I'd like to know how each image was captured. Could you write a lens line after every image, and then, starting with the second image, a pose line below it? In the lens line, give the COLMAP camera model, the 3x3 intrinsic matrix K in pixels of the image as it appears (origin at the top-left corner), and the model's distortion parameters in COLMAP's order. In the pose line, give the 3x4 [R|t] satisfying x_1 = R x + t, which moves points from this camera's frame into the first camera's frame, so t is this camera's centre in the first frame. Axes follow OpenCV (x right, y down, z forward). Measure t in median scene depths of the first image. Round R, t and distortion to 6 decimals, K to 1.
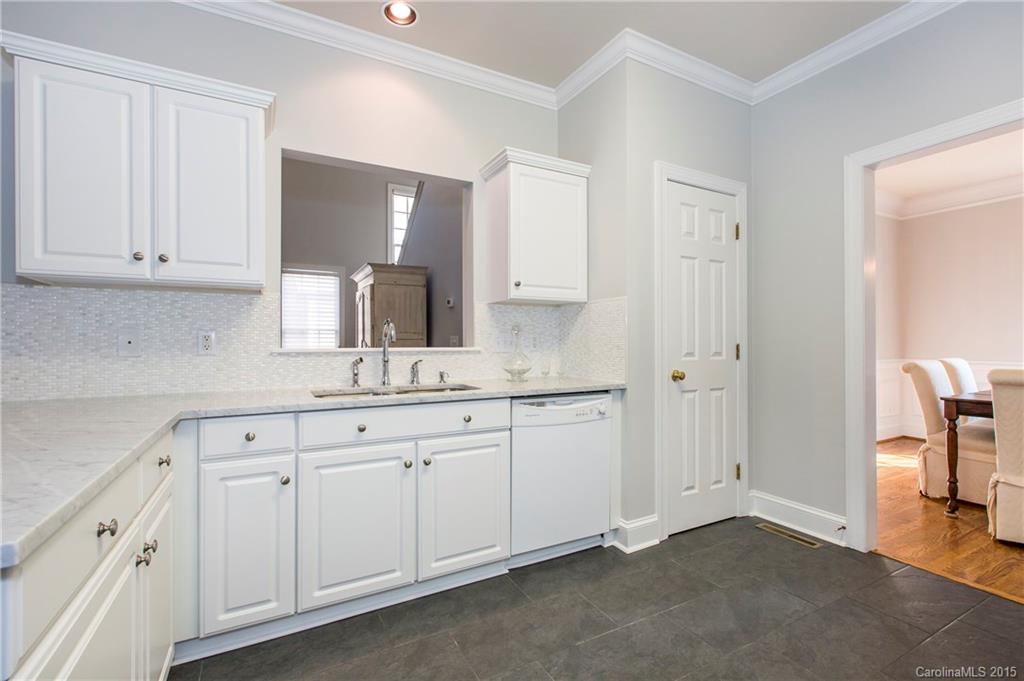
lens RADIAL K [[458.4, 0, 510.7], [0, 458.4, 345.7], [0, 0, 1]] dist [-0.001829, -0.000126]
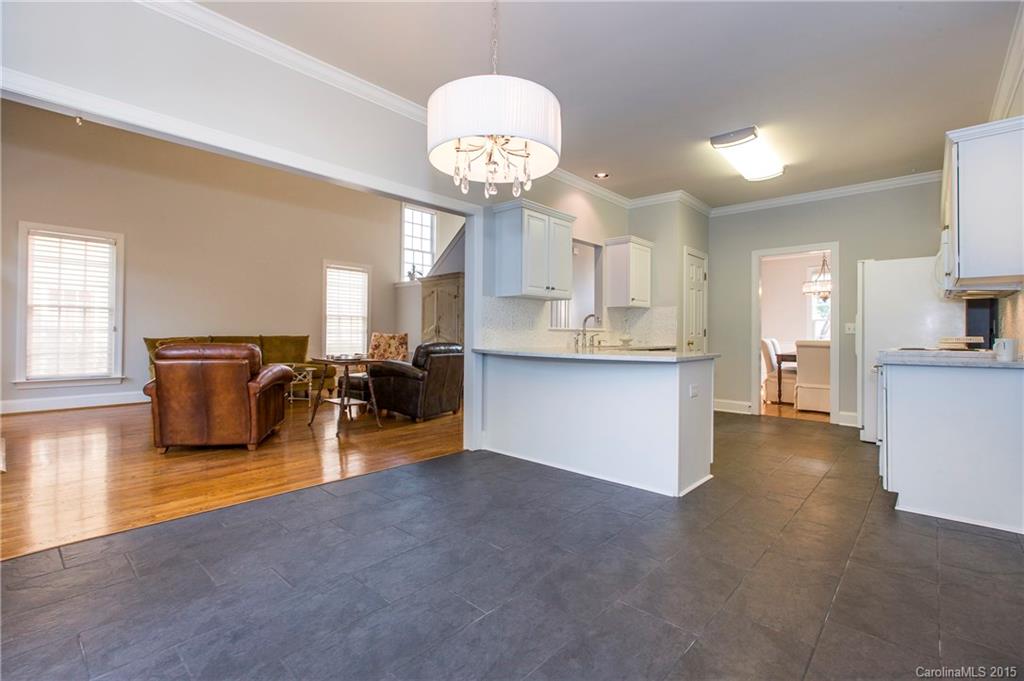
lens RADIAL K [[465.3, 0, 511.1], [0, 465.3, 330.1], [0, 0, 1]] dist [-0.001047, -0.000239]
pose [[0.947201, 0.012035, 0.320415, -1.061337], [-0.008069, 0.999874, -0.013702, 0.038946], [-0.320540, 0.010394, 0.947178, -0.766532]]
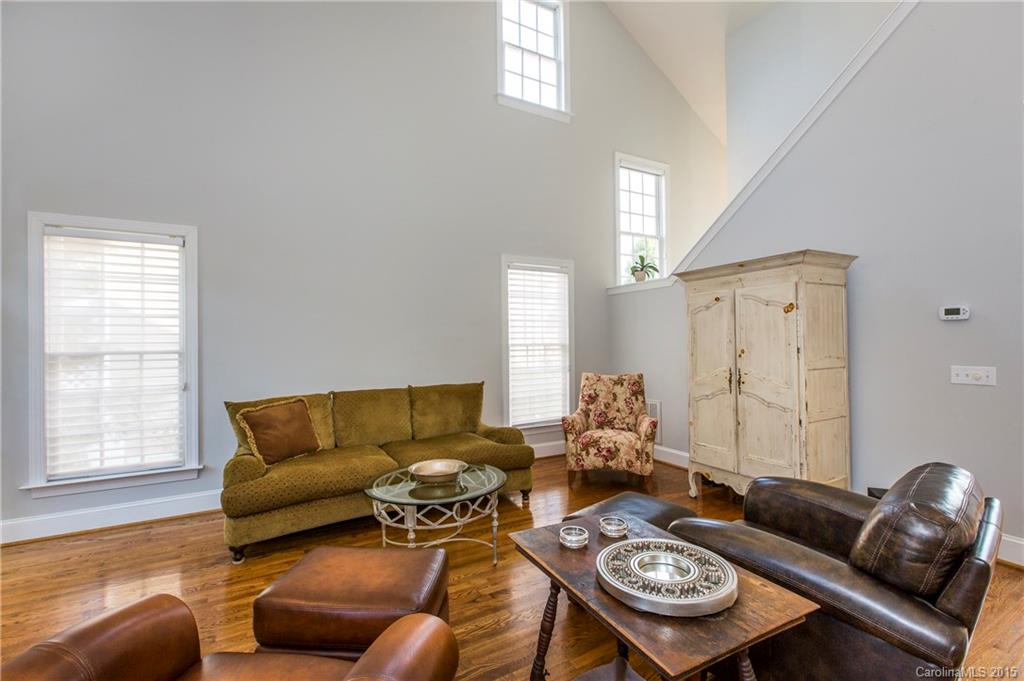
lens RADIAL K [[458.4, 0, 510.7], [0, 458.4, 345.7], [0, 0, 1]] dist [-0.001829, -0.000126]
pose [[0.999909, -0.010359, -0.008676, -1.206279], [0.010370, 0.999945, 0.001266, -0.089541], [0.008663, -0.001356, 0.999962, 0.636313]]
